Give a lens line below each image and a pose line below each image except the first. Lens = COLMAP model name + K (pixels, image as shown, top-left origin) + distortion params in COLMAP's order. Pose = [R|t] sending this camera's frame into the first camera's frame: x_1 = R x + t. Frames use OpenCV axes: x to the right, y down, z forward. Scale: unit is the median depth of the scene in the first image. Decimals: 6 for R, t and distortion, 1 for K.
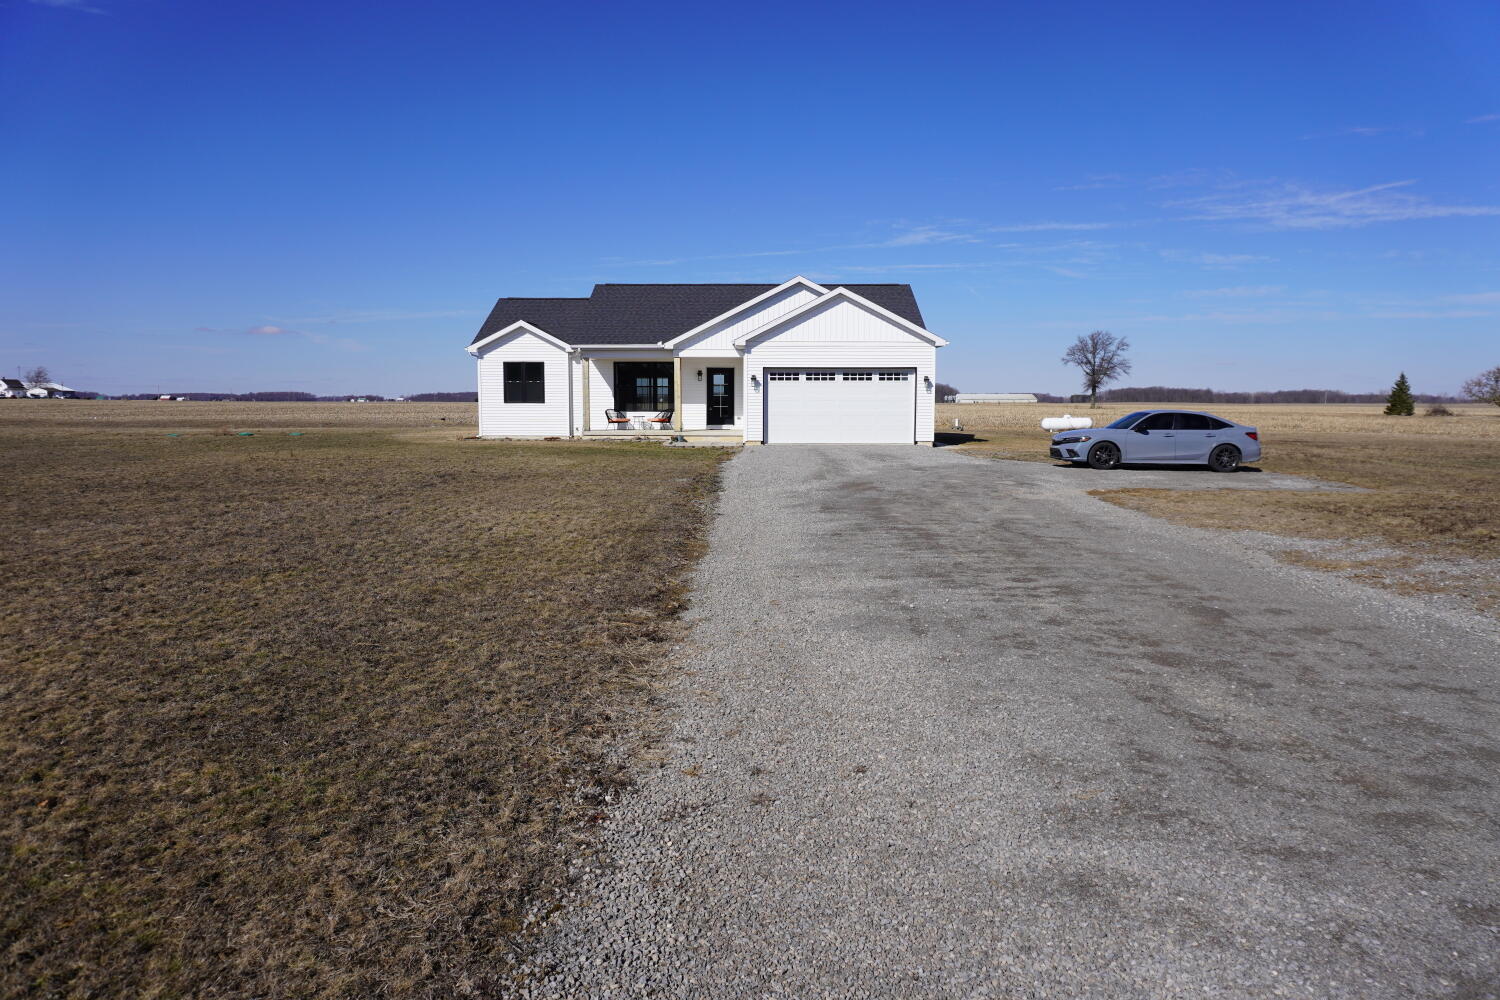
lens RADIAL K [[1025.9, 0, 750.0], [0, 1025.9, 489.2], [0, 0, 1]] dist [-0.022041, 0.005596]
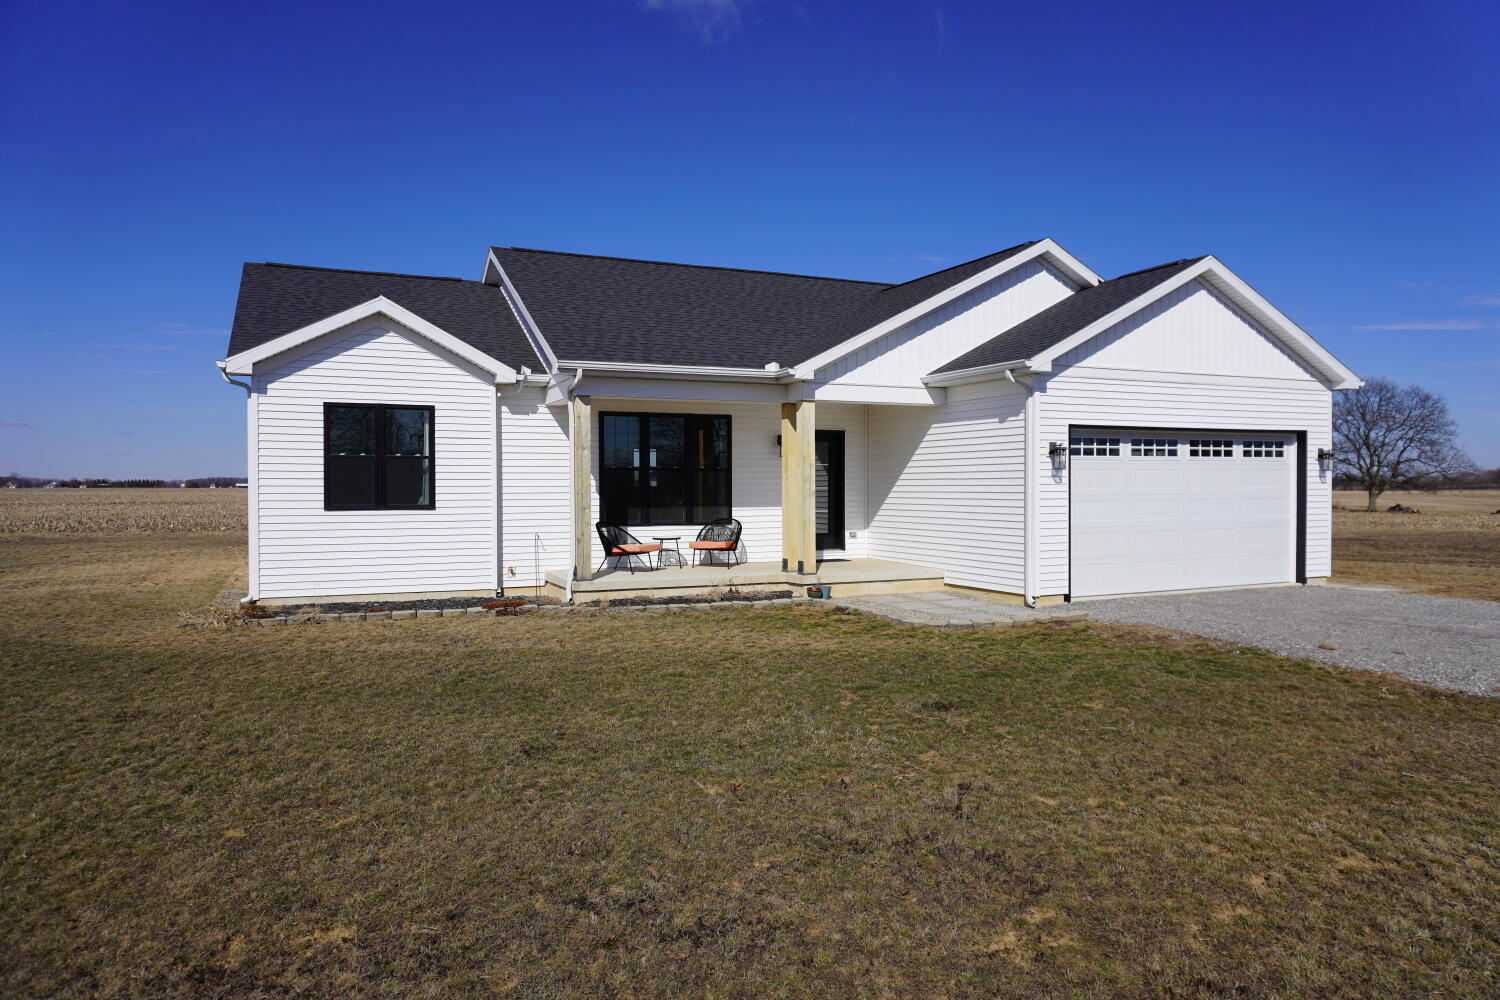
lens RADIAL K [[1025.9, 0, 756.4], [0, 1025.9, 492.2], [0, 0, 1]] dist [-0.022041, 0.005596]
pose [[0.902183, -0.006366, 0.431307, -0.263280], [0.041902, 0.996456, -0.072939, -0.057583], [-0.429314, 0.083877, 0.899252, 0.599779]]
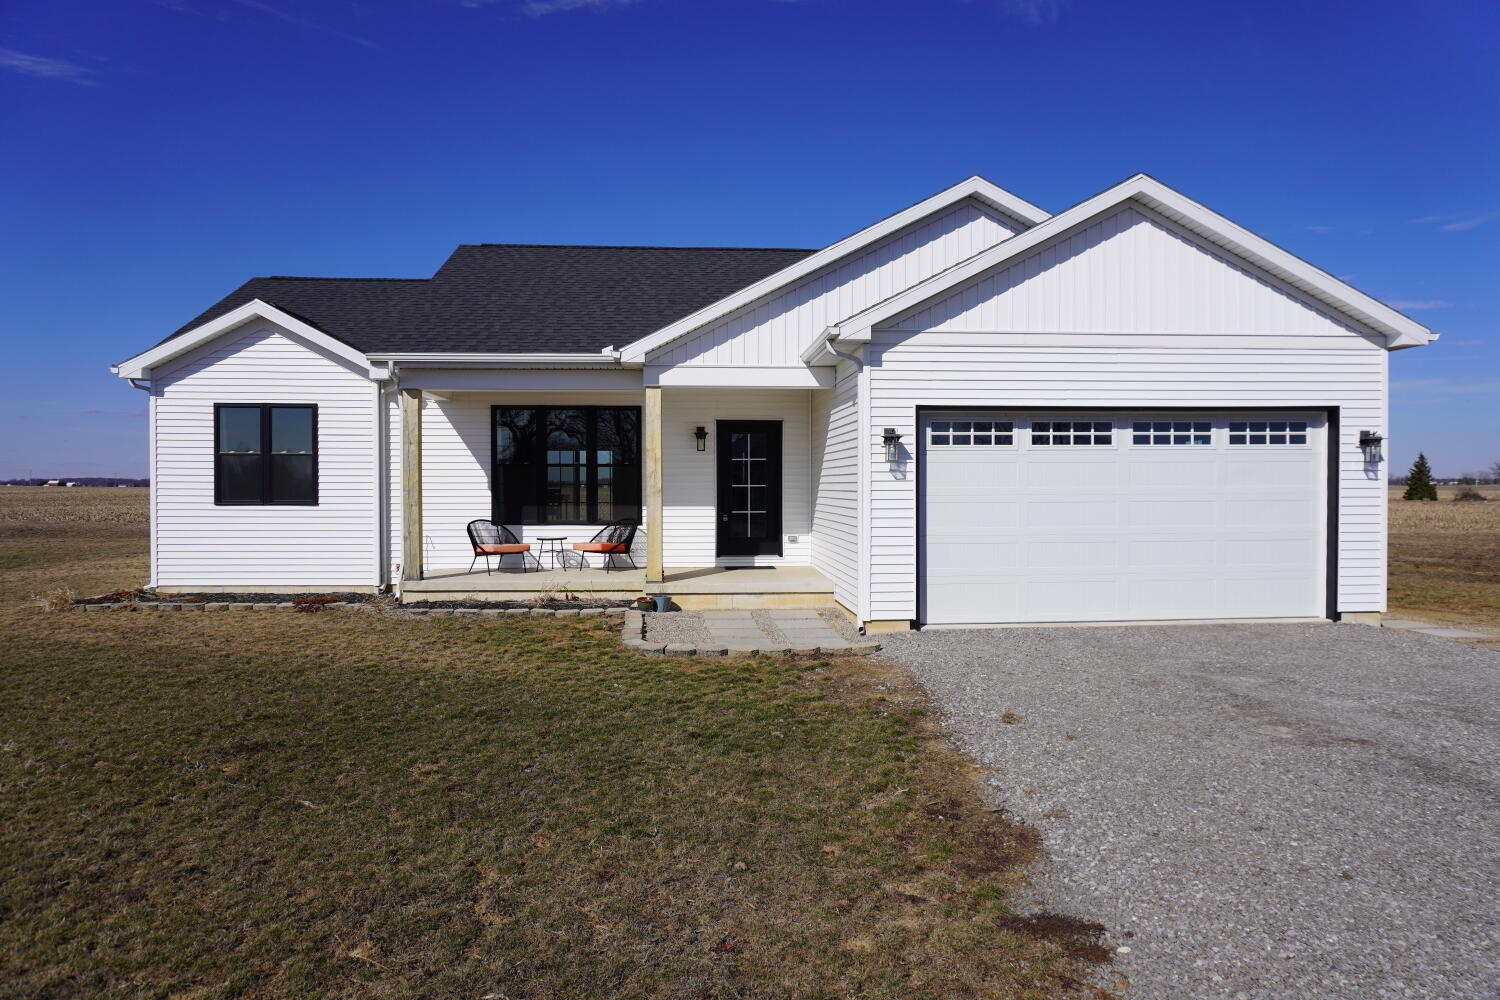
lens RADIAL K [[1025.9, 0, 751.5], [0, 1025.9, 485.1], [0, 0, 1]] dist [-0.022041, 0.005596]
pose [[0.997077, -0.002679, 0.076357, -0.061324], [0.009223, 0.996297, -0.085482, -0.056873], [-0.075845, 0.085936, 0.993410, 0.595520]]
